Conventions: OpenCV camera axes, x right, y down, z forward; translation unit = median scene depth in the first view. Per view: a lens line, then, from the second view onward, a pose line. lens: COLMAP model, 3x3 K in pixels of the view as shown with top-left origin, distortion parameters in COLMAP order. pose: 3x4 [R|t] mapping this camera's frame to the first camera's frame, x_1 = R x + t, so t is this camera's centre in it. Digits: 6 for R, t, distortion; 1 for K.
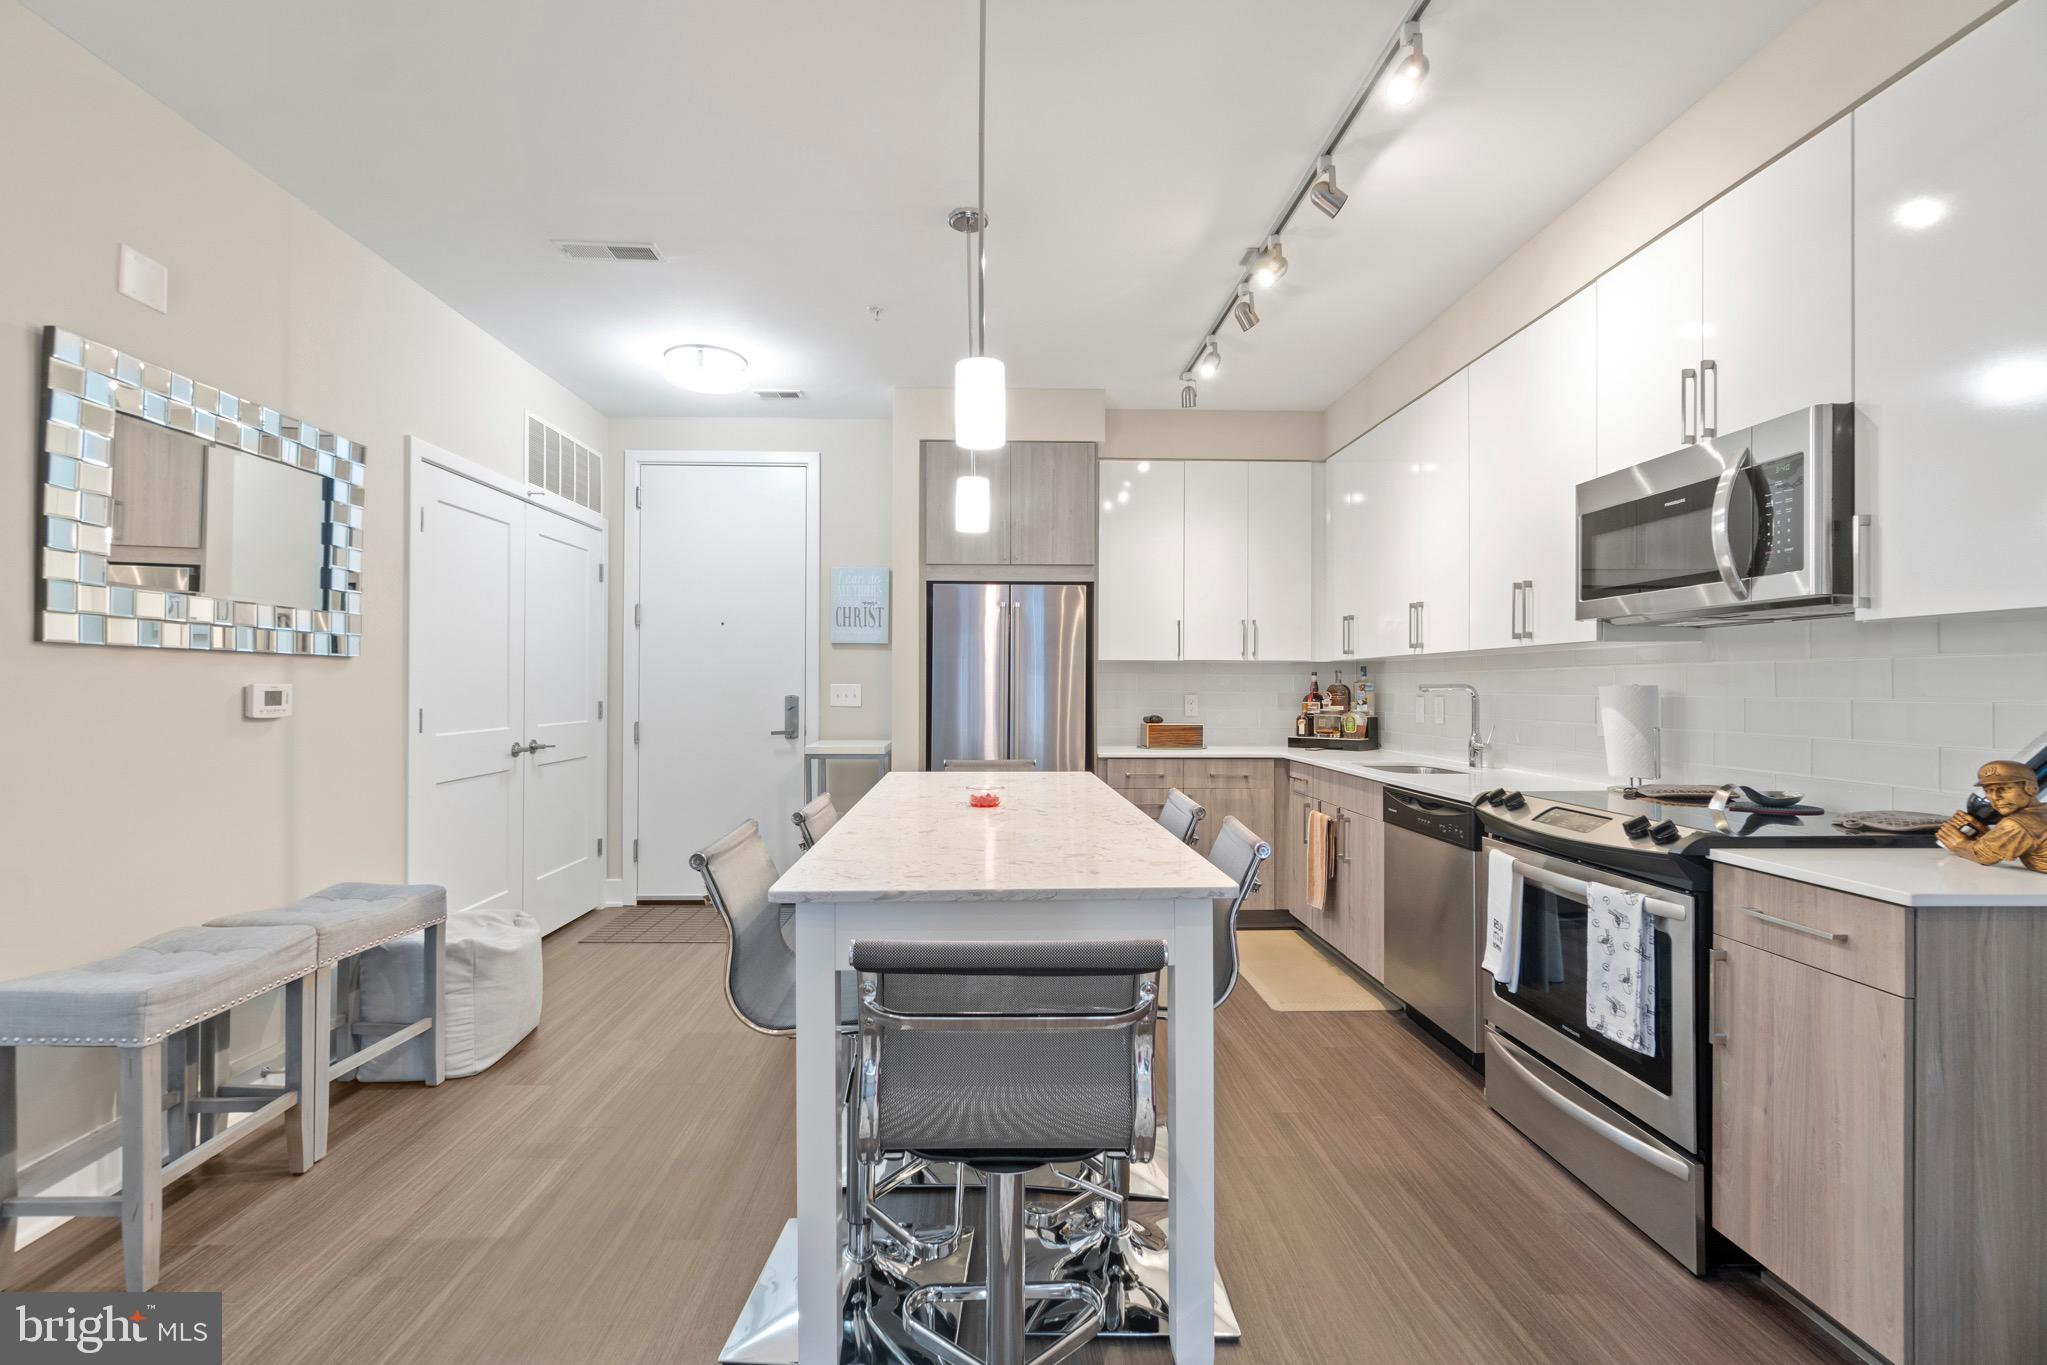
lens RADIAL K [[893.6, 0, 1013.1], [0, 893.6, 685.1], [0, 0, 1]] dist [-0.002496, 0.001239]
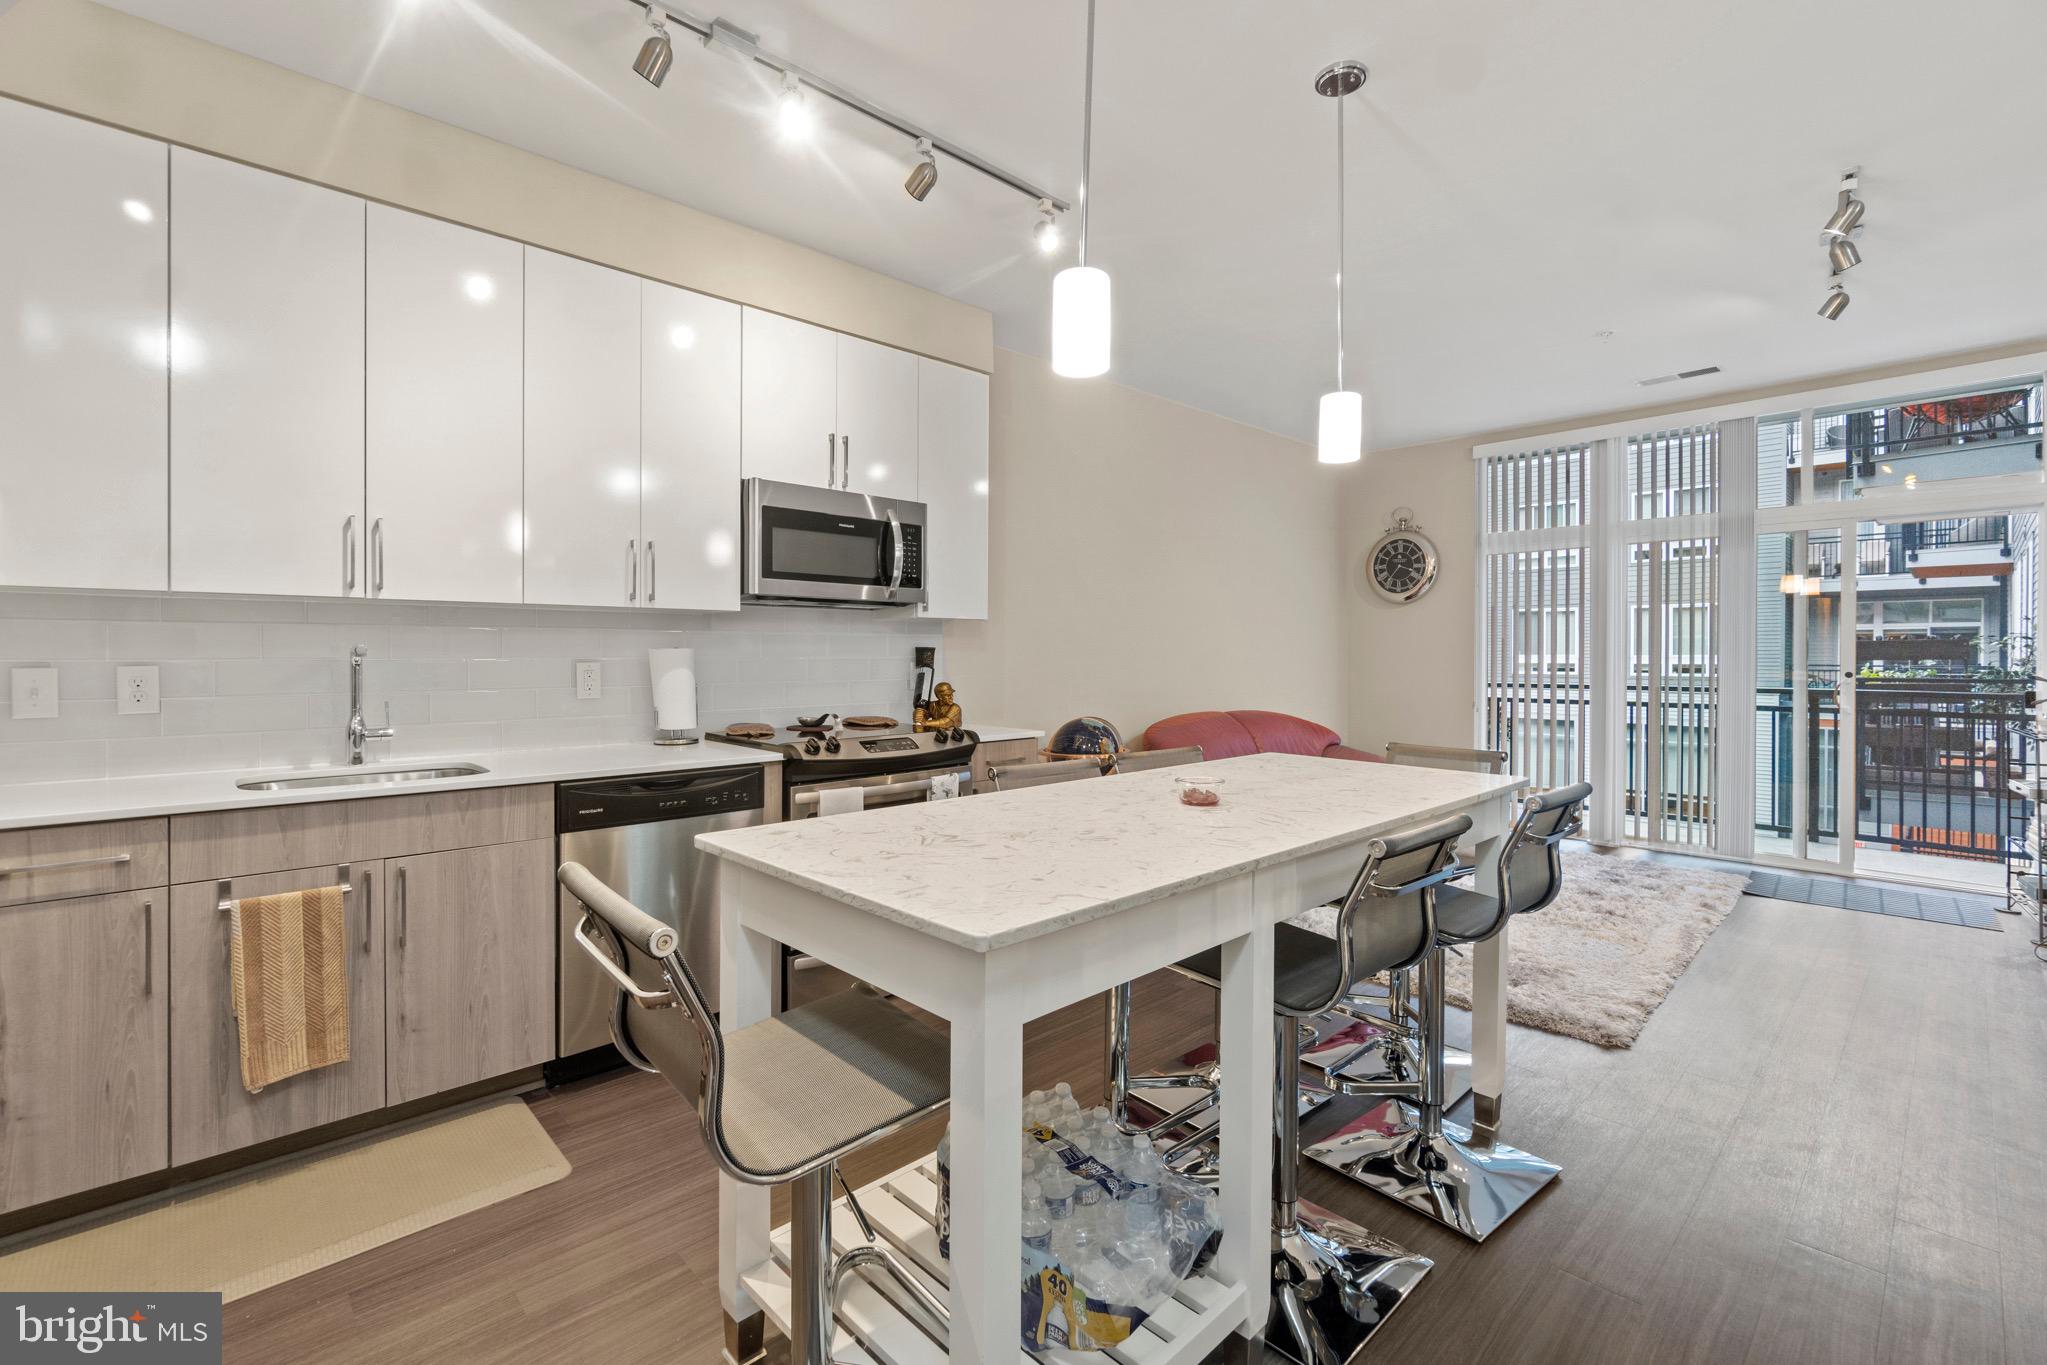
lens RADIAL K [[893.6, 0, 1014.7], [0, 893.6, 654.6], [0, 0, 1]] dist [-0.002496, 0.001239]
pose [[-0.660413, -0.008096, 0.750859, -0.464727], [-0.006586, 0.999966, 0.004989, -0.000311], [-0.750873, -0.001650, -0.660444, 1.474595]]
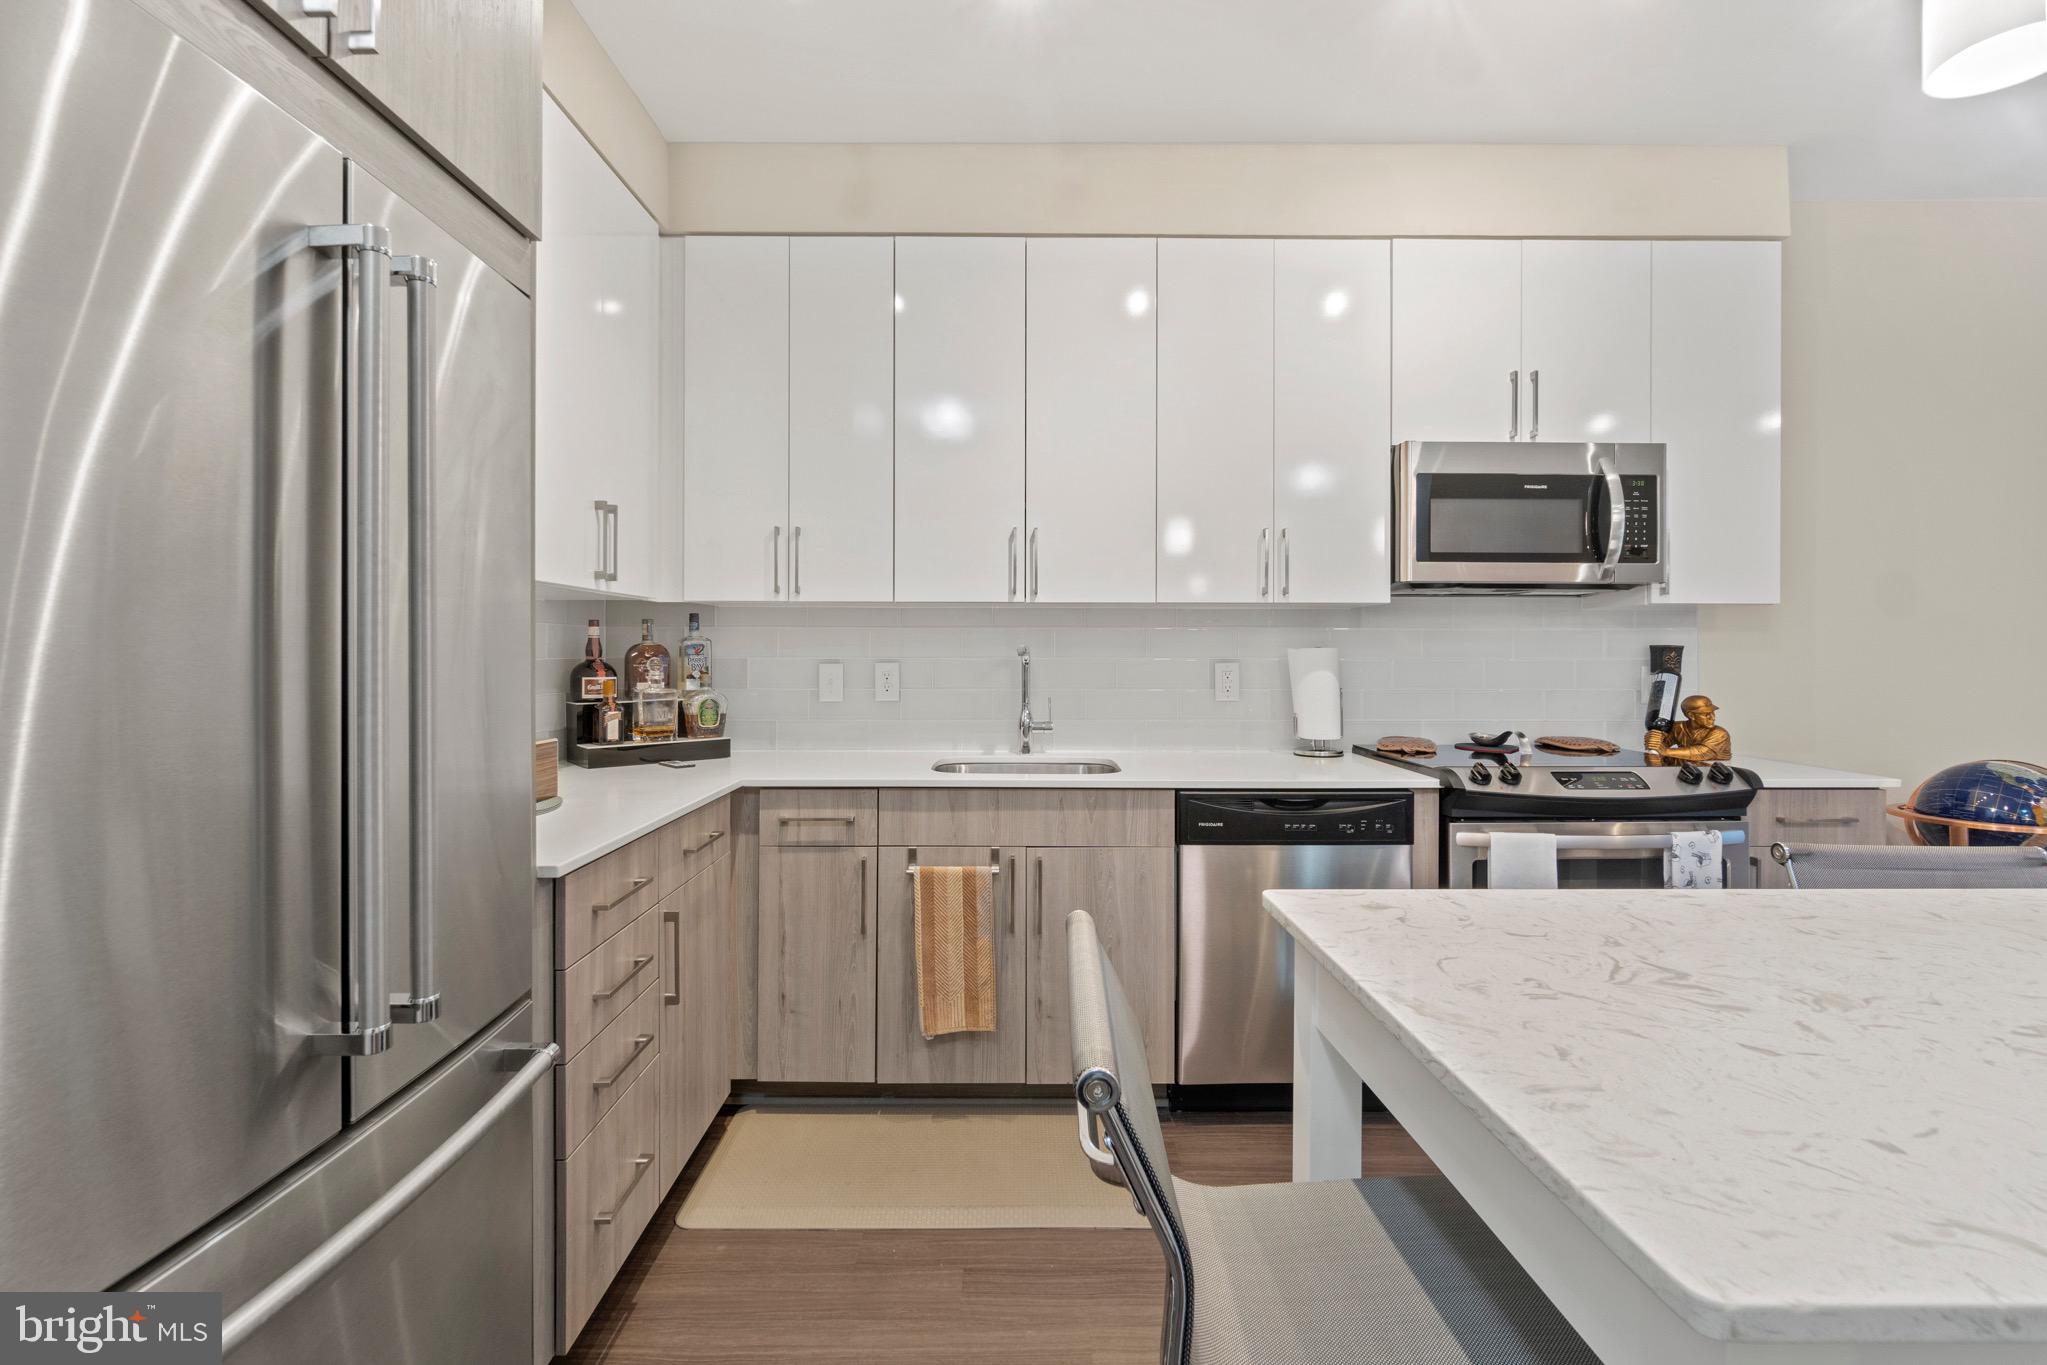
lens RADIAL K [[893.6, 0, 1018.0], [0, 893.6, 648.6], [0, 0, 1]] dist [-0.002496, 0.001239]
pose [[0.022916, -0.000759, 0.999737, -0.338866], [-0.004056, 0.999991, 0.000852, 0.001560], [-0.999729, -0.004075, 0.022913, 1.358668]]
